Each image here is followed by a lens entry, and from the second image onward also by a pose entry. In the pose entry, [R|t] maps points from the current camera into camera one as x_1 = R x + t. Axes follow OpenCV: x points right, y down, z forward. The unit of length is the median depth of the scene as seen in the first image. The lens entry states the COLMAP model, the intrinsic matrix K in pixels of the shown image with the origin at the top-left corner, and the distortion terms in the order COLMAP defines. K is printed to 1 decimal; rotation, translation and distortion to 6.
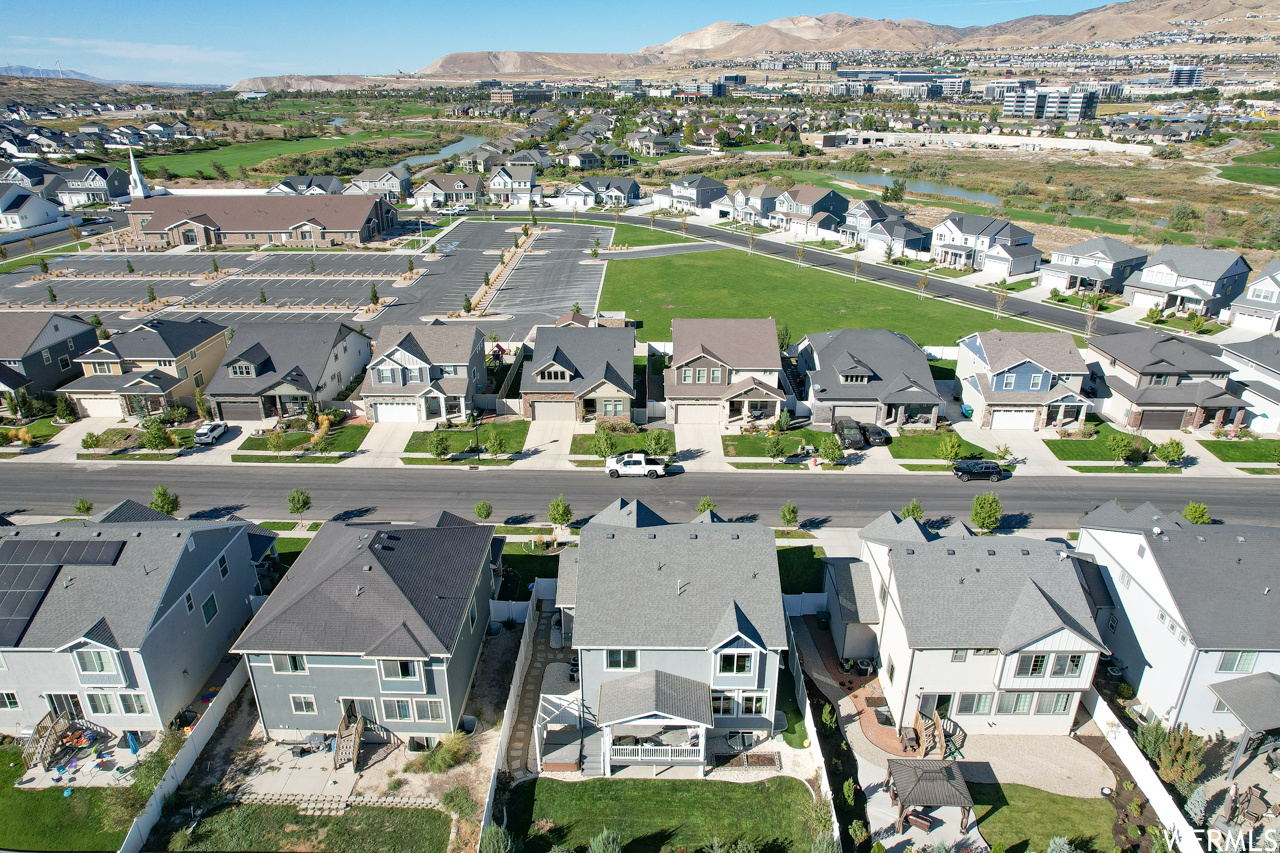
lens RADIAL K [[815.5, 0, 639.9], [0, 815.5, 421.0], [0, 0, 1]] dist [-0.073867, 0.064772]
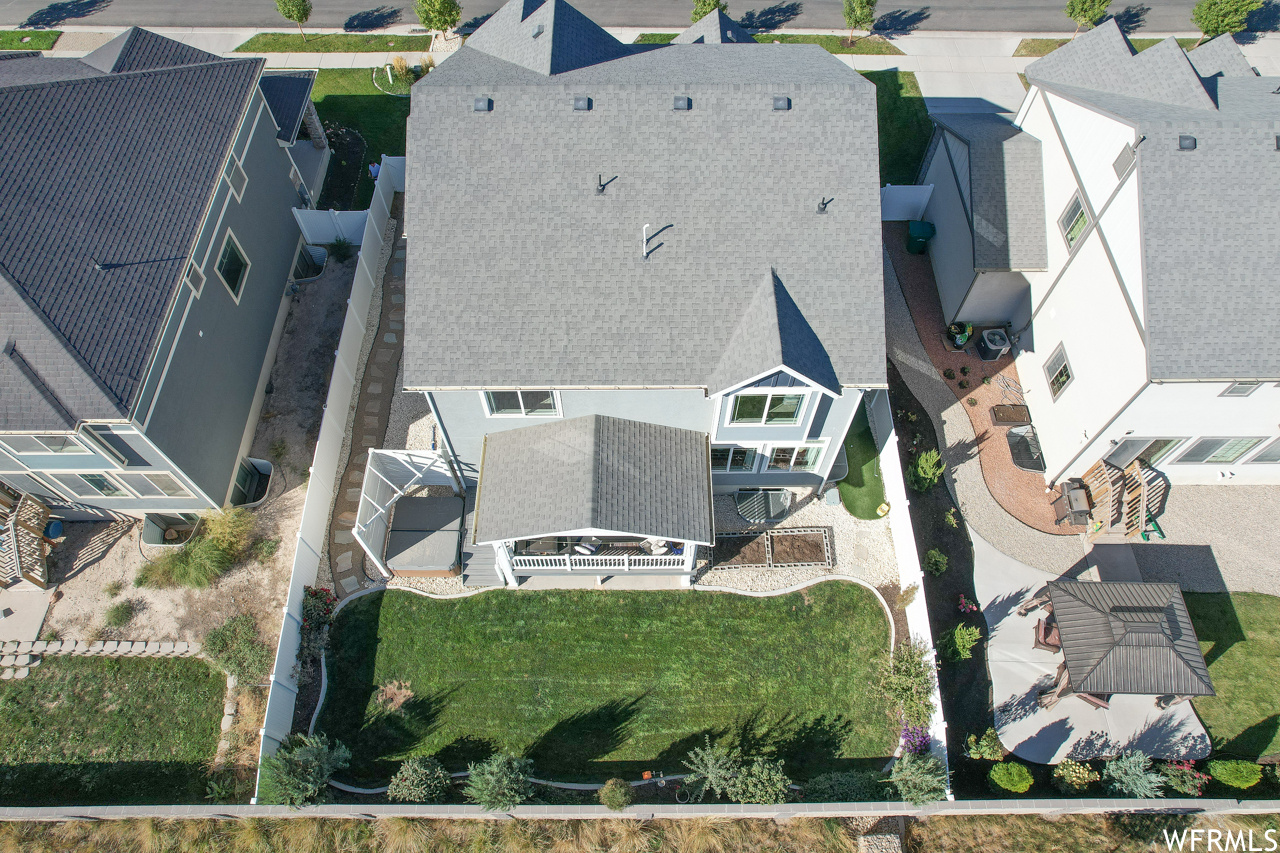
lens RADIAL K [[815.5, 0, 639.6], [0, 815.5, 420.5], [0, 0, 1]] dist [-0.073867, 0.064772]
pose [[0.999841, -0.014675, 0.010174, 0.034903], [0.005789, 0.805352, 0.592768, 0.025723], [-0.016892, -0.592615, 0.805309, 0.535124]]
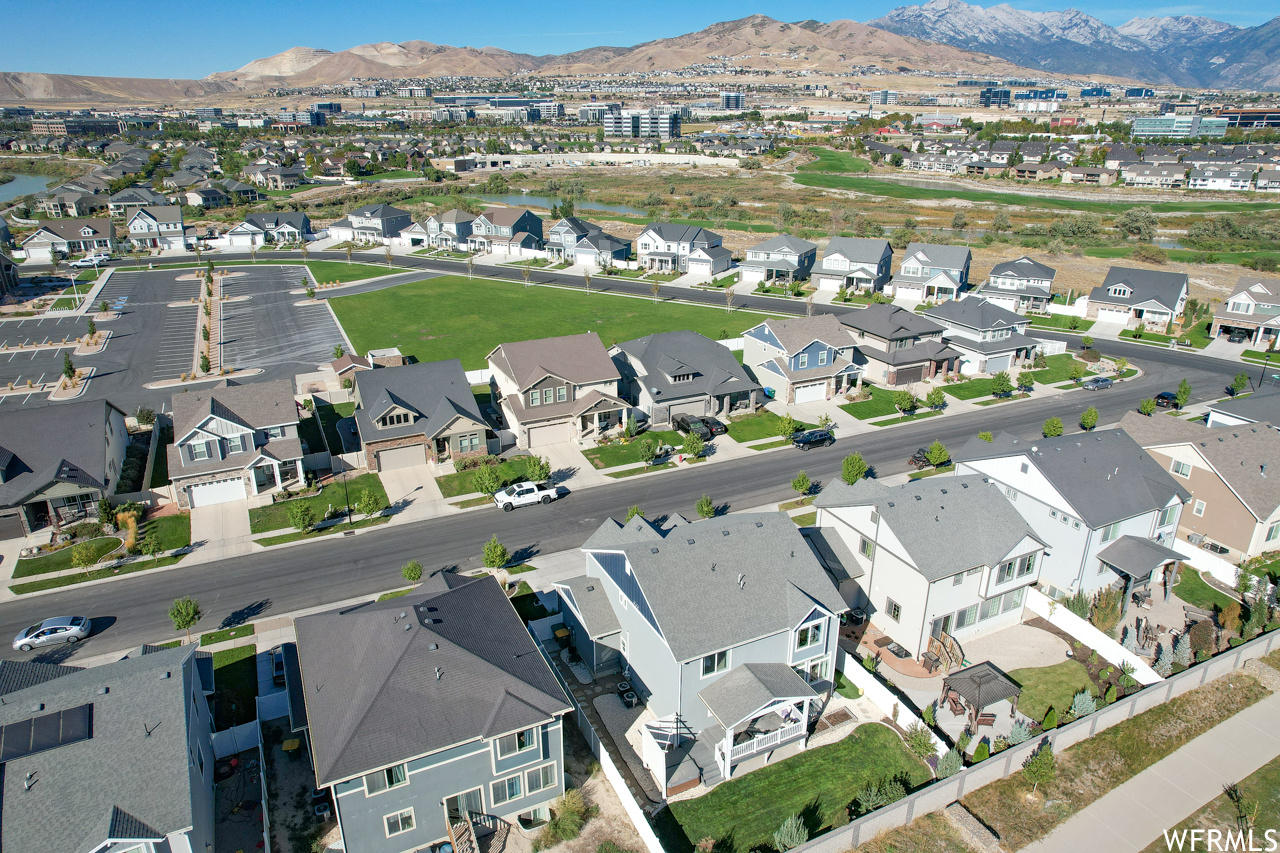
lens RADIAL K [[815.5, 0, 640.5], [0, 815.5, 421.1], [0, 0, 1]] dist [-0.073867, 0.064772]
pose [[0.894333, -0.160666, 0.417559, -0.417050], [0.172362, 0.984985, 0.009830, -0.026534], [-0.412868, 0.063180, 0.908597, 0.082958]]
